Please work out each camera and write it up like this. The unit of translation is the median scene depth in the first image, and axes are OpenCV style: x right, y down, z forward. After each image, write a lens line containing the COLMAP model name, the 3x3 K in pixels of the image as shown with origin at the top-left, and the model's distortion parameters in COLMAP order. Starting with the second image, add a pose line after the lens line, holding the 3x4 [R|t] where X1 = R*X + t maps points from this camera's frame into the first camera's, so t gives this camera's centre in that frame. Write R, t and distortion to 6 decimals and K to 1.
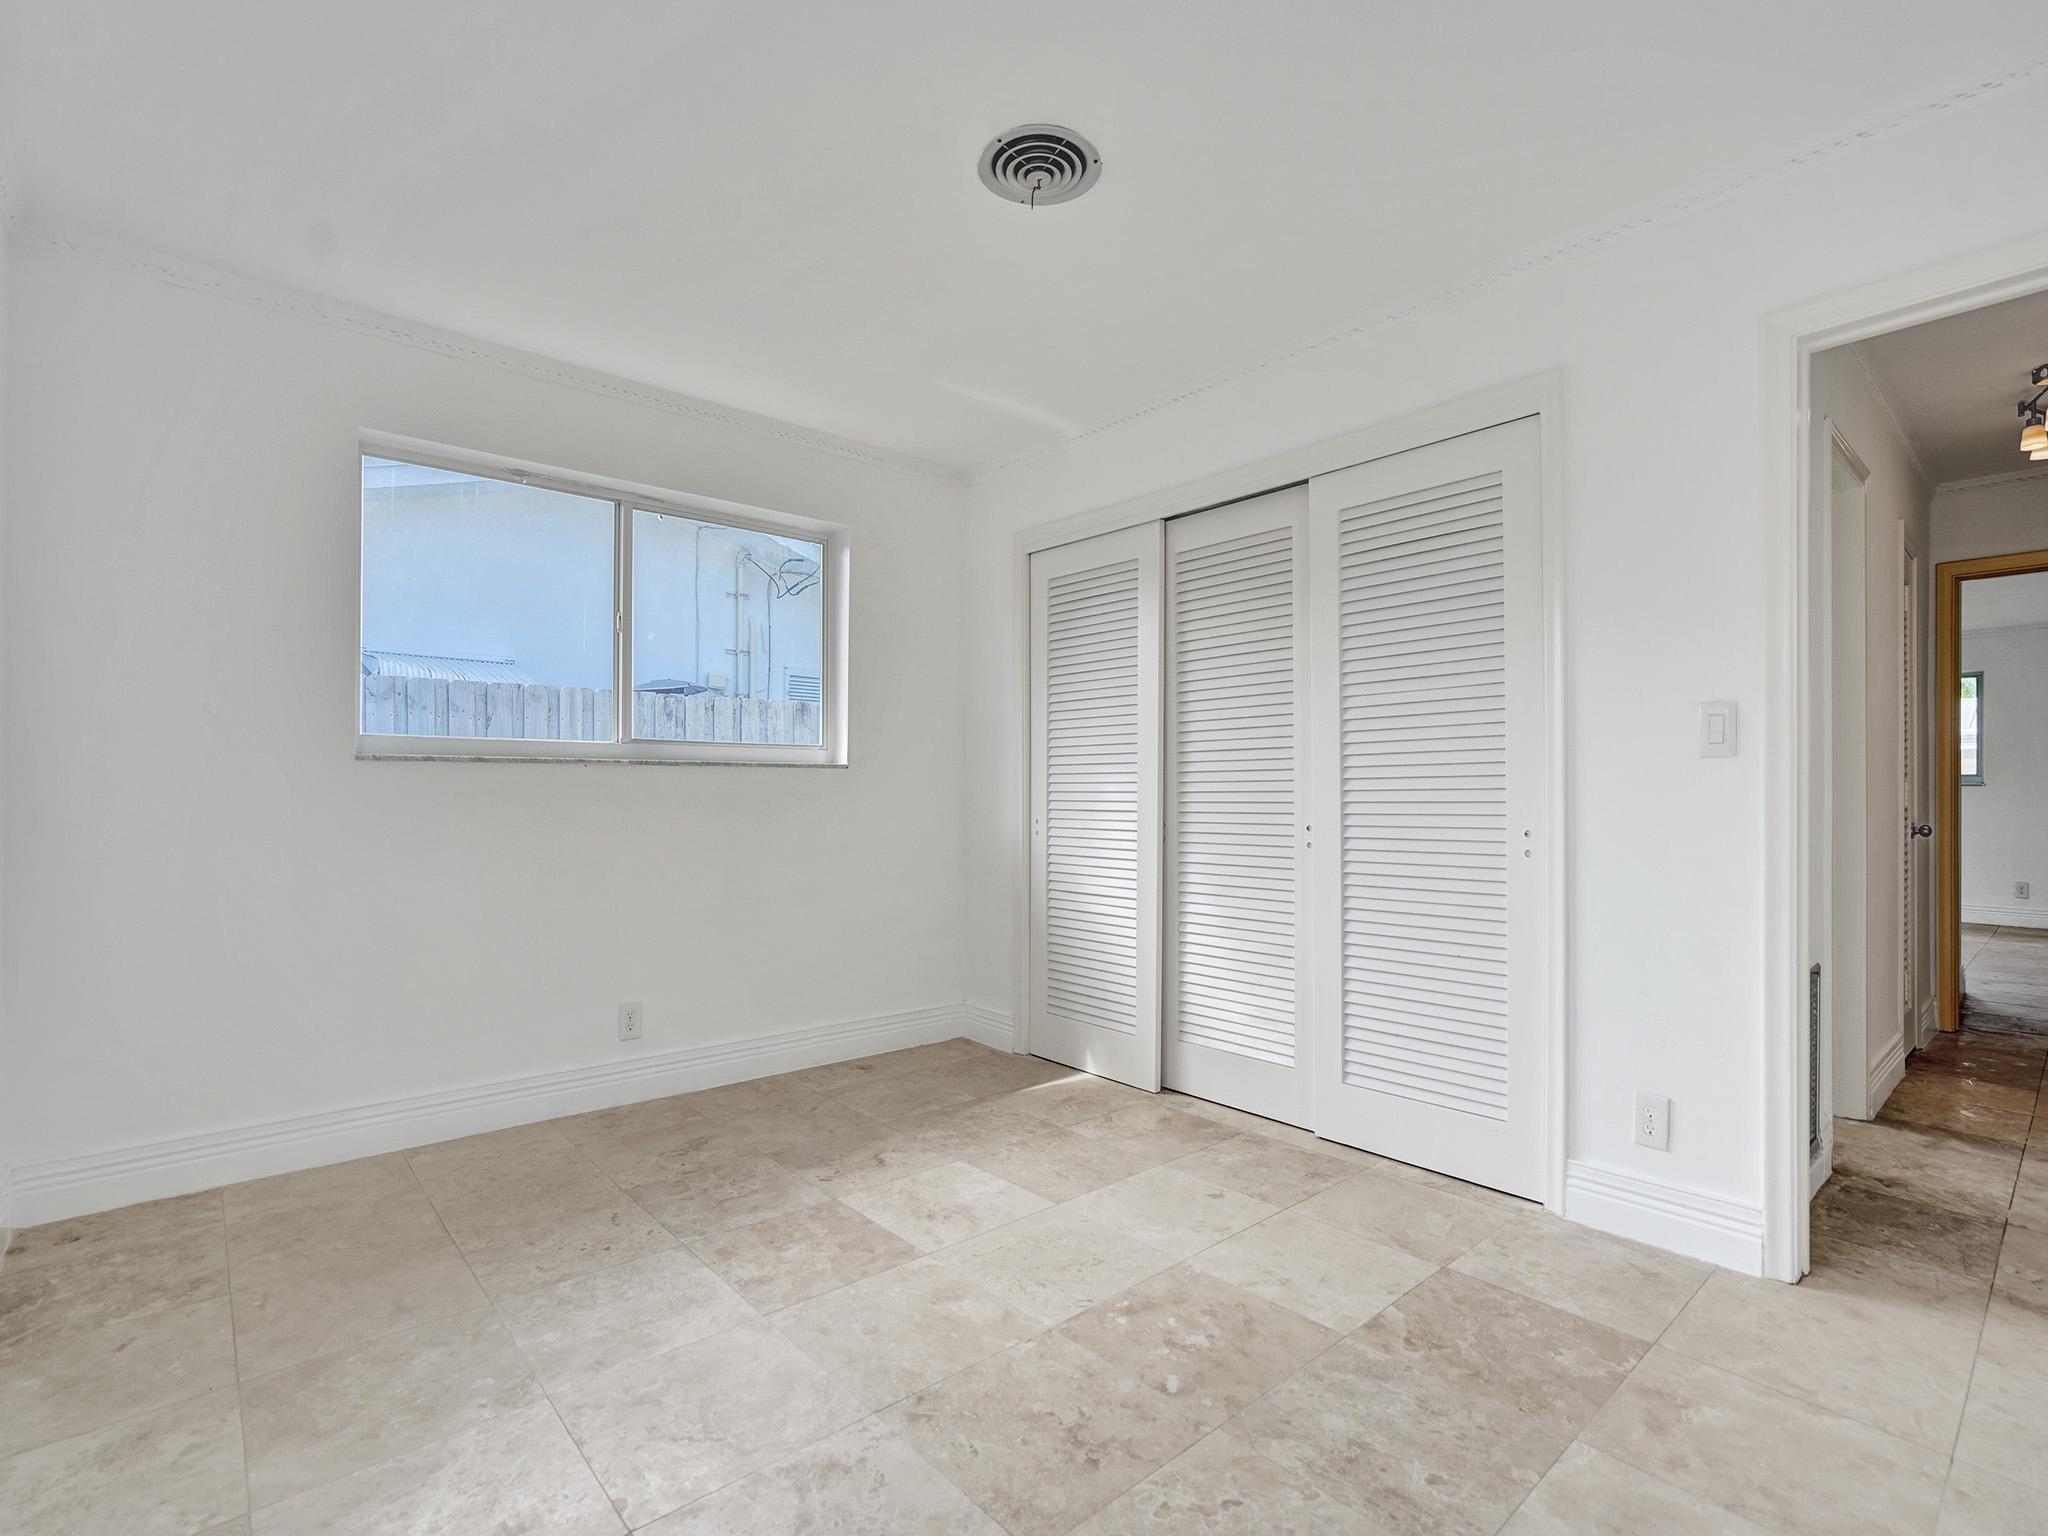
lens RADIAL K [[977.1, 0, 1022.8], [0, 977.1, 767.5], [0, 0, 1]] dist [-0.039599, 0.018158]
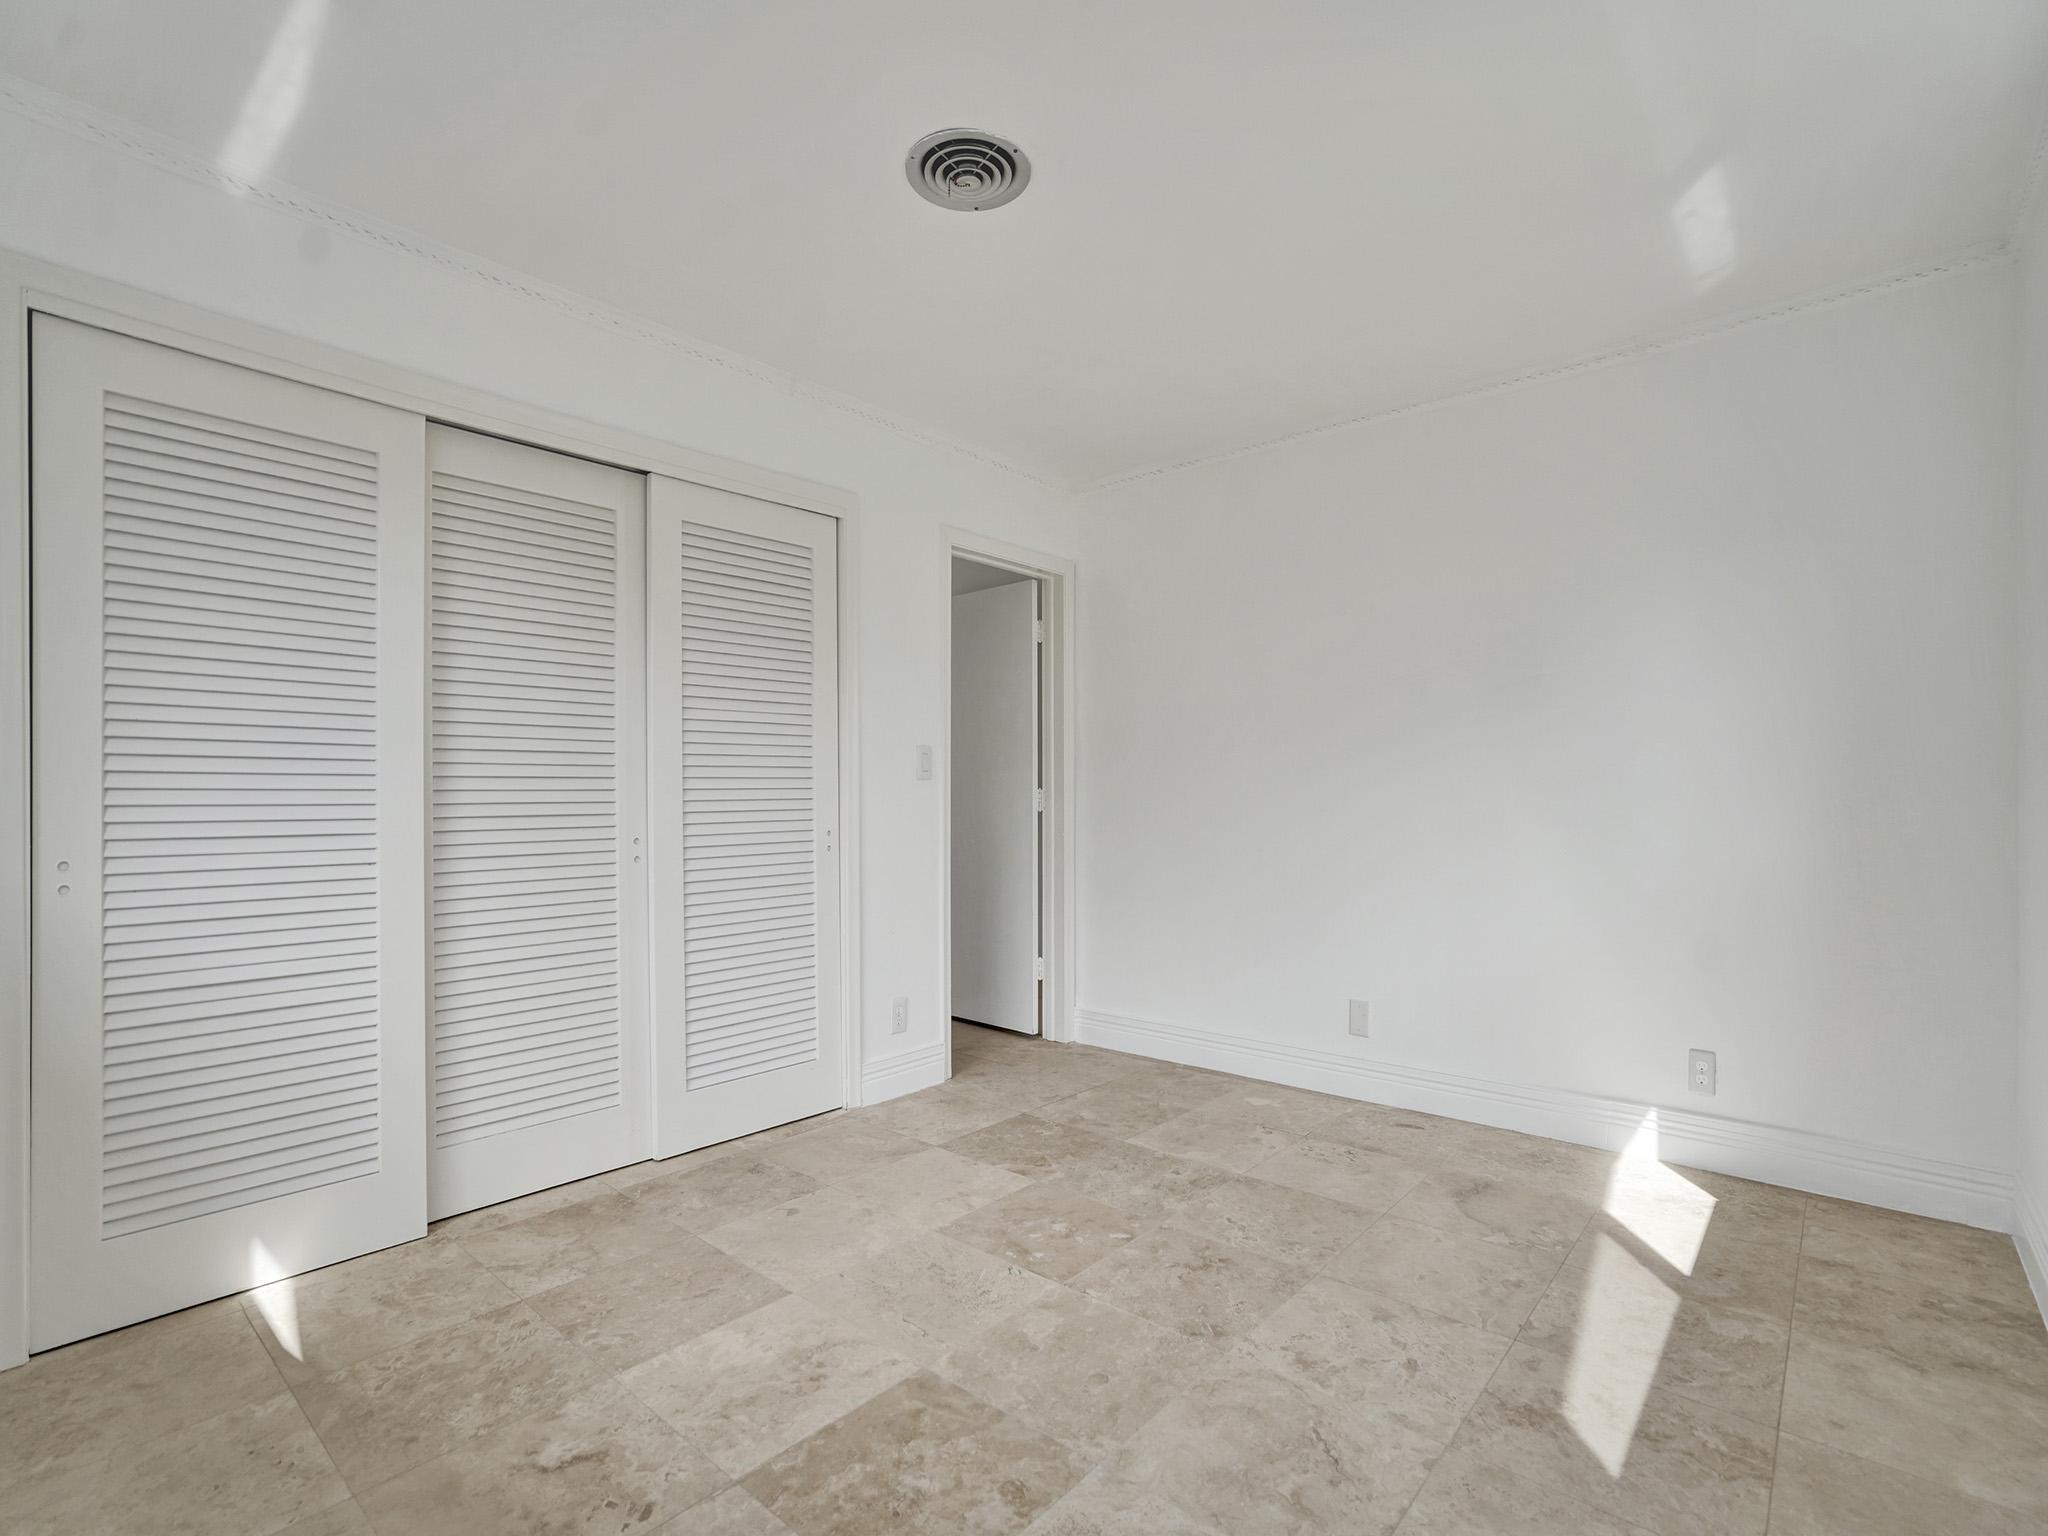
lens RADIAL K [[977.1, 0, 1002.4], [0, 977.1, 783.7], [0, 0, 1]] dist [-0.039599, 0.018158]
pose [[-0.125353, 0.013904, 0.992015, -0.987218], [-0.022379, 0.999608, -0.016839, 0.020364], [-0.991860, -0.024311, -0.124993, 1.115932]]
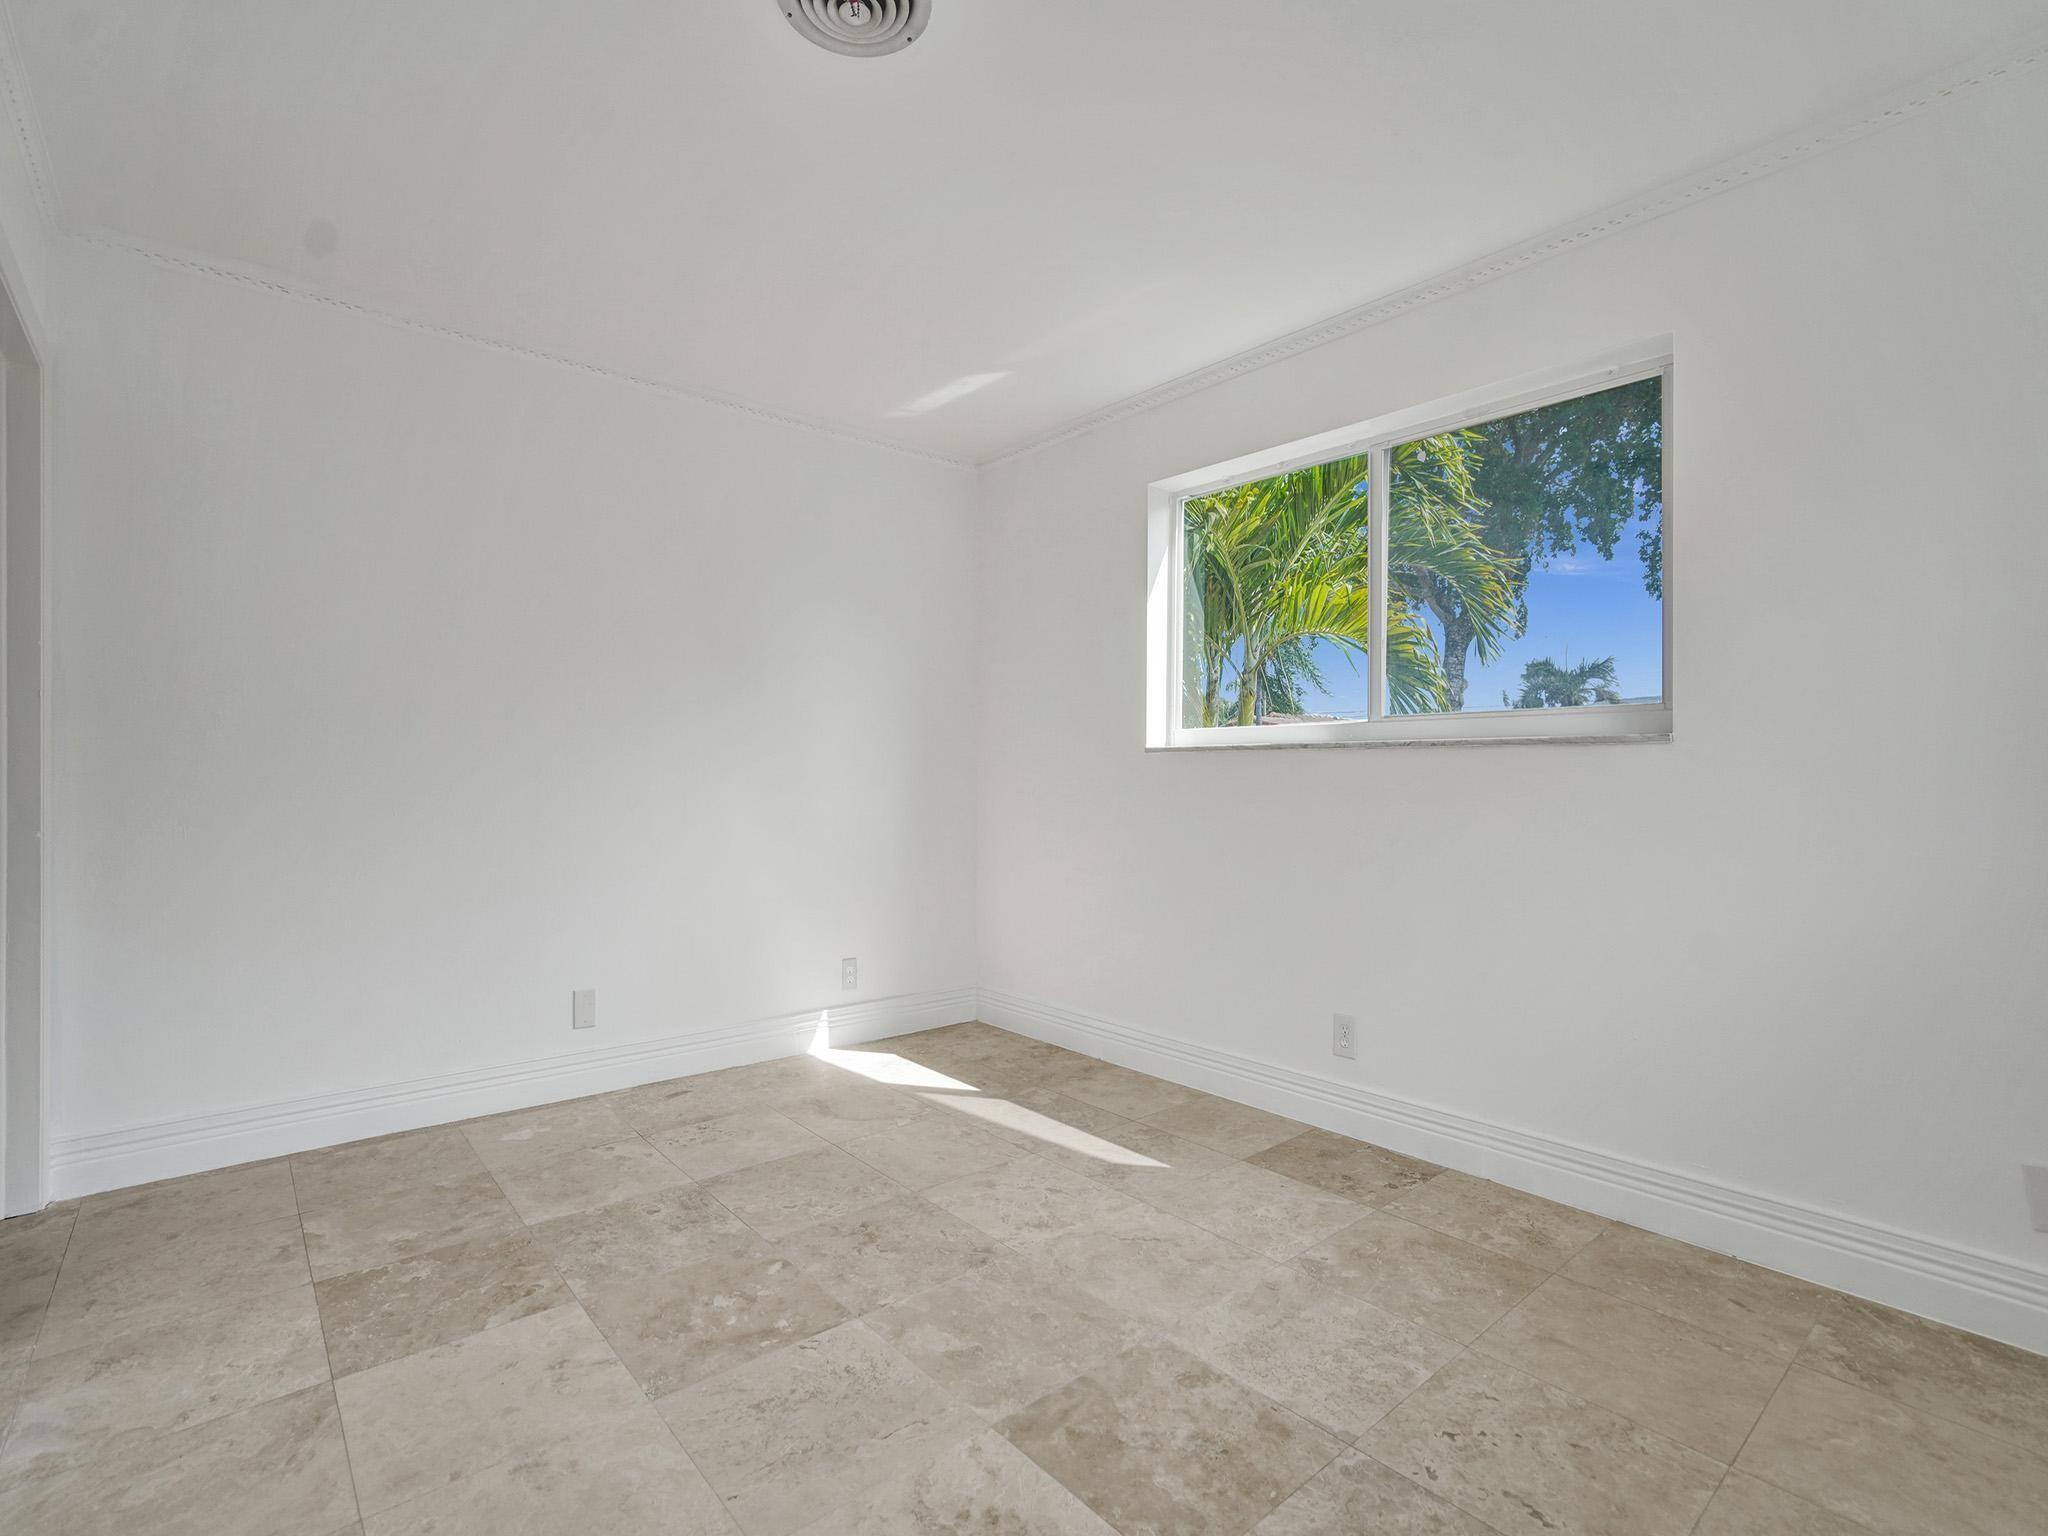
lens RADIAL K [[977.1, 0, 1035.8], [0, 977.1, 757.3], [0, 0, 1]] dist [-0.039599, 0.018158]
pose [[-0.999989, -0.004588, -0.001354, -0.137062], [-0.004525, 0.999072, -0.042825, 0.042131], [0.001550, -0.042819, -0.999082, 1.843131]]
